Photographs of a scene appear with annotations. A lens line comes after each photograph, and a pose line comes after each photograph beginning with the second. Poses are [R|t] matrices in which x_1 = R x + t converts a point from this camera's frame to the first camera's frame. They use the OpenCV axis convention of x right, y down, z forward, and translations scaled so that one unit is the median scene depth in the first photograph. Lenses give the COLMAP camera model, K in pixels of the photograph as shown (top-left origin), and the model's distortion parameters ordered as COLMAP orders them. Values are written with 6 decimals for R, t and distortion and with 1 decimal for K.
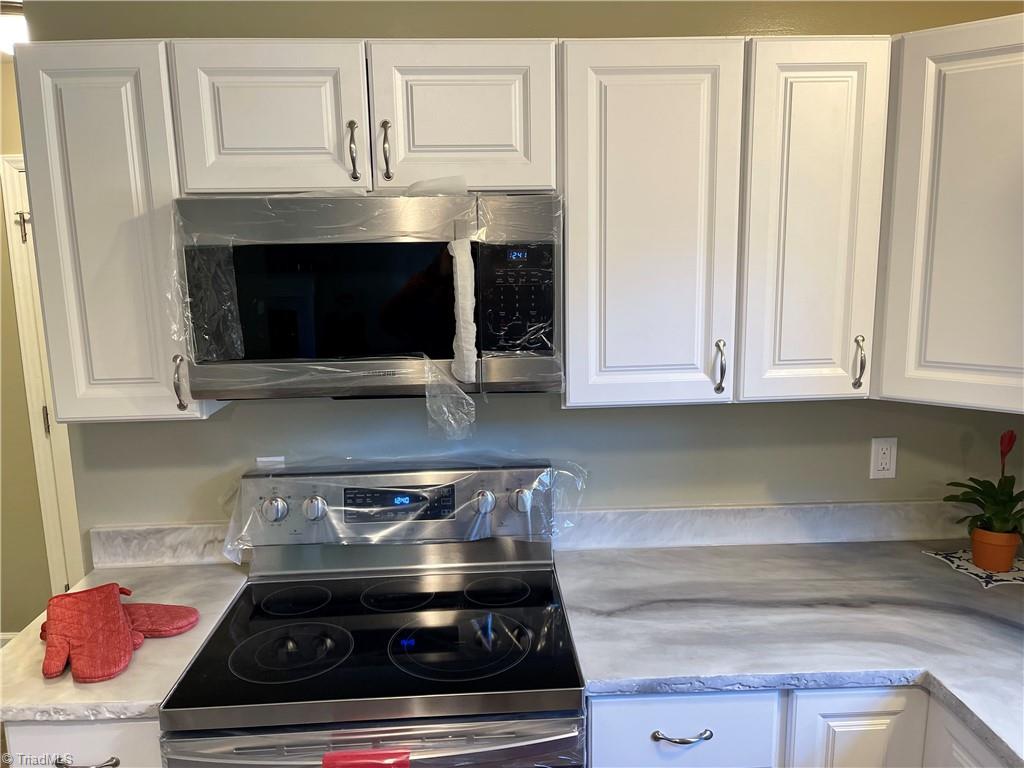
lens RADIAL K [[771.0, 0, 516.5], [0, 771.0, 386.2], [0, 0, 1]] dist [0.067026, -0.083305]
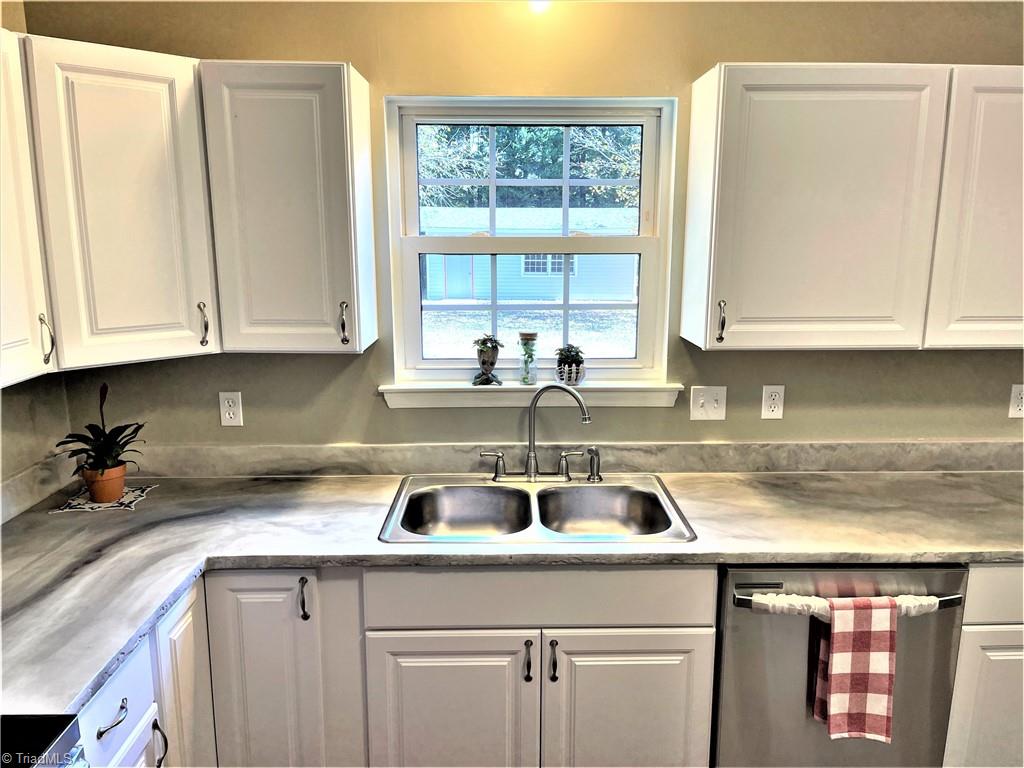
lens RADIAL K [[771.0, 0, 517.5], [0, 771.0, 384.2], [0, 0, 1]] dist [0.067026, -0.083305]
pose [[0.023978, -0.173343, 0.984570, -0.605013], [0.168341, 0.971490, 0.166941, -0.040423], [-0.985437, 0.161740, 0.052475, 0.327119]]
